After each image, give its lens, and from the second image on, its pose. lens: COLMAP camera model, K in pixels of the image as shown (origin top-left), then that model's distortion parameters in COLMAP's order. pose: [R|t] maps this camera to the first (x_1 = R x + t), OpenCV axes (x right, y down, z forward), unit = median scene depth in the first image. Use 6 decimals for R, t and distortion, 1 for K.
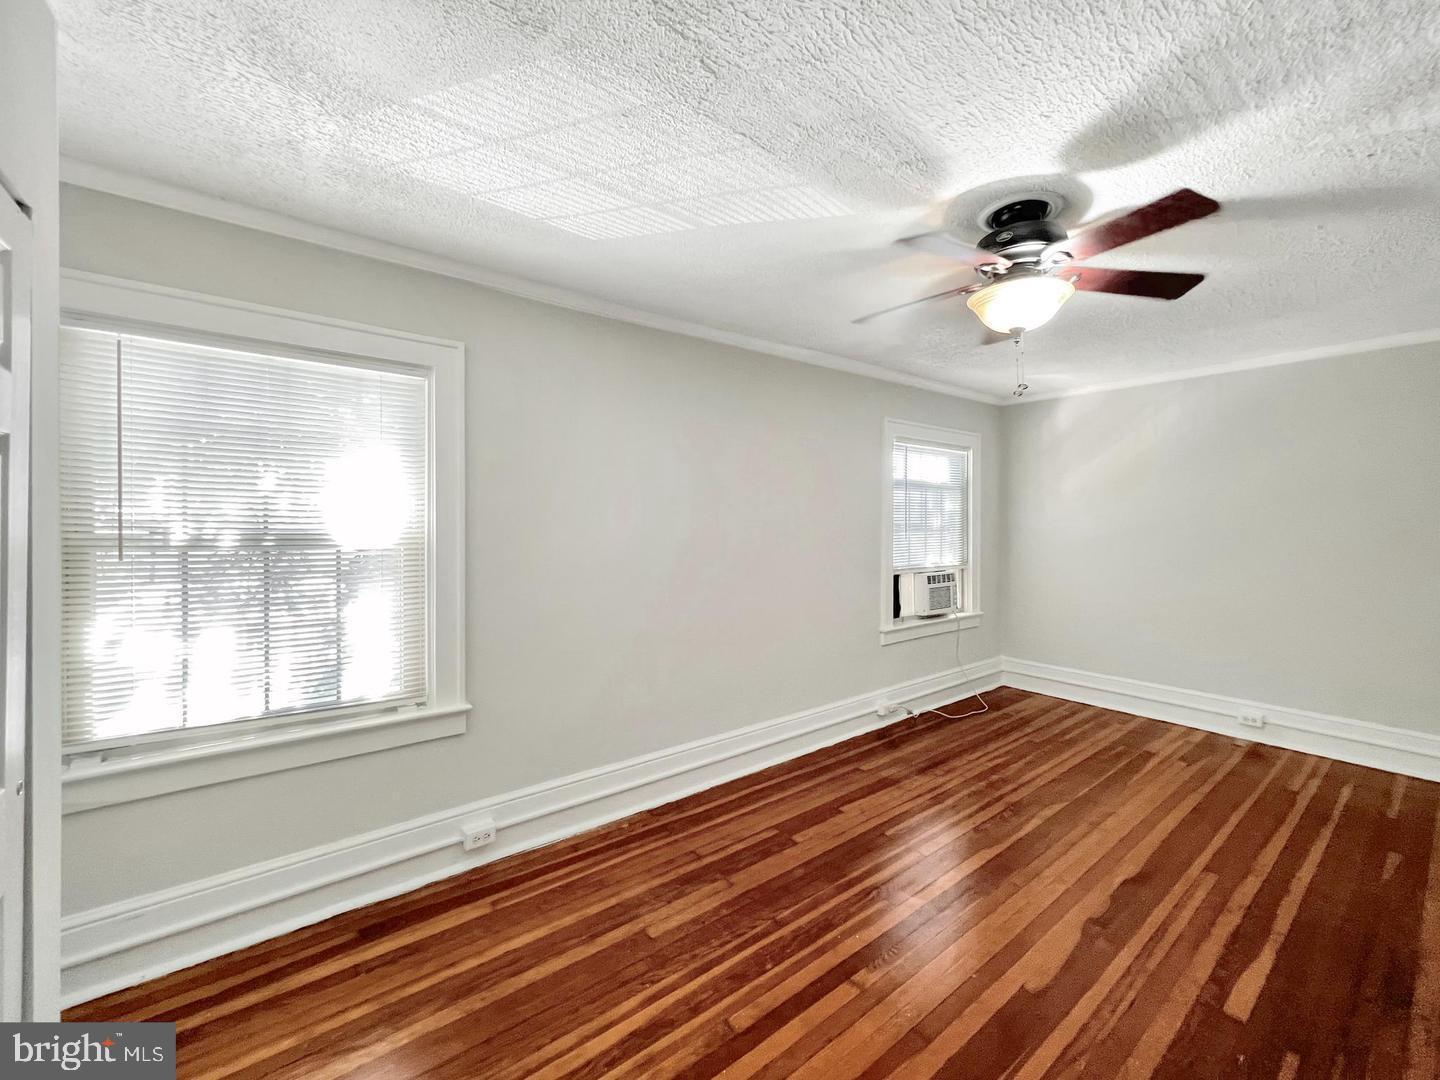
lens RADIAL K [[585.7, 0, 717.8], [0, 585.7, 540.1], [0, 0, 1]] dist [-0.002815, -0.000385]
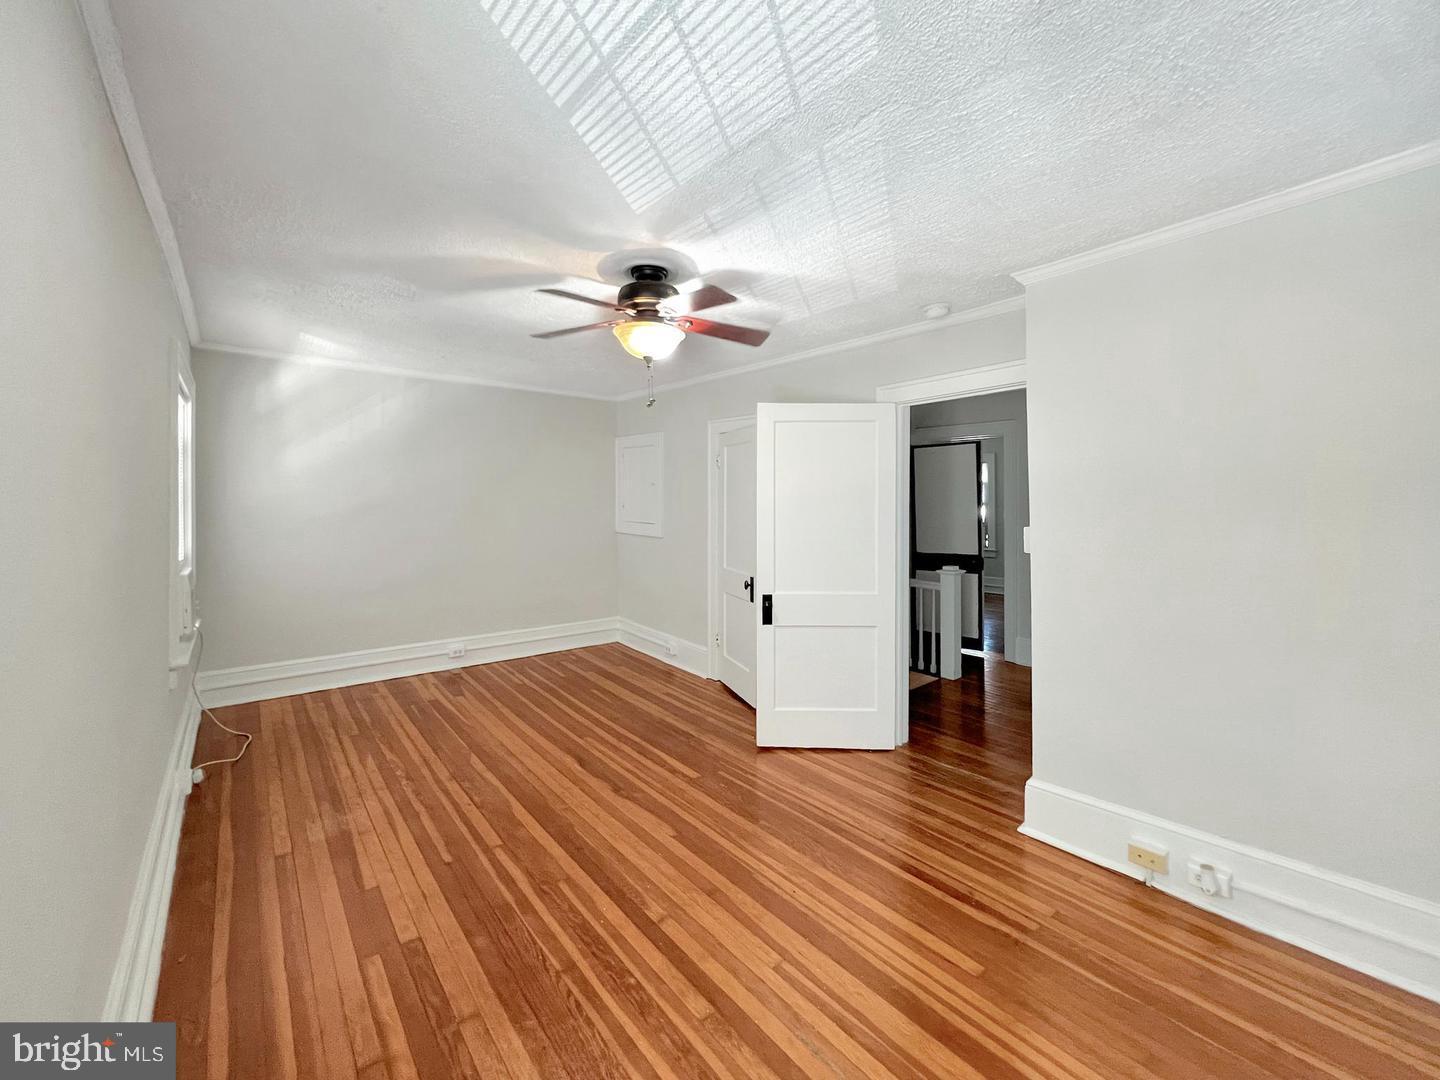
lens RADIAL K [[585.7, 0, 715.2], [0, 585.7, 536.4], [0, 0, 1]] dist [-0.002815, -0.000385]
pose [[-0.015174, -0.063010, 0.997898, -0.646552], [0.028568, 0.997578, 0.063424, -0.034693], [-0.999477, 0.029471, -0.013337, 0.682149]]
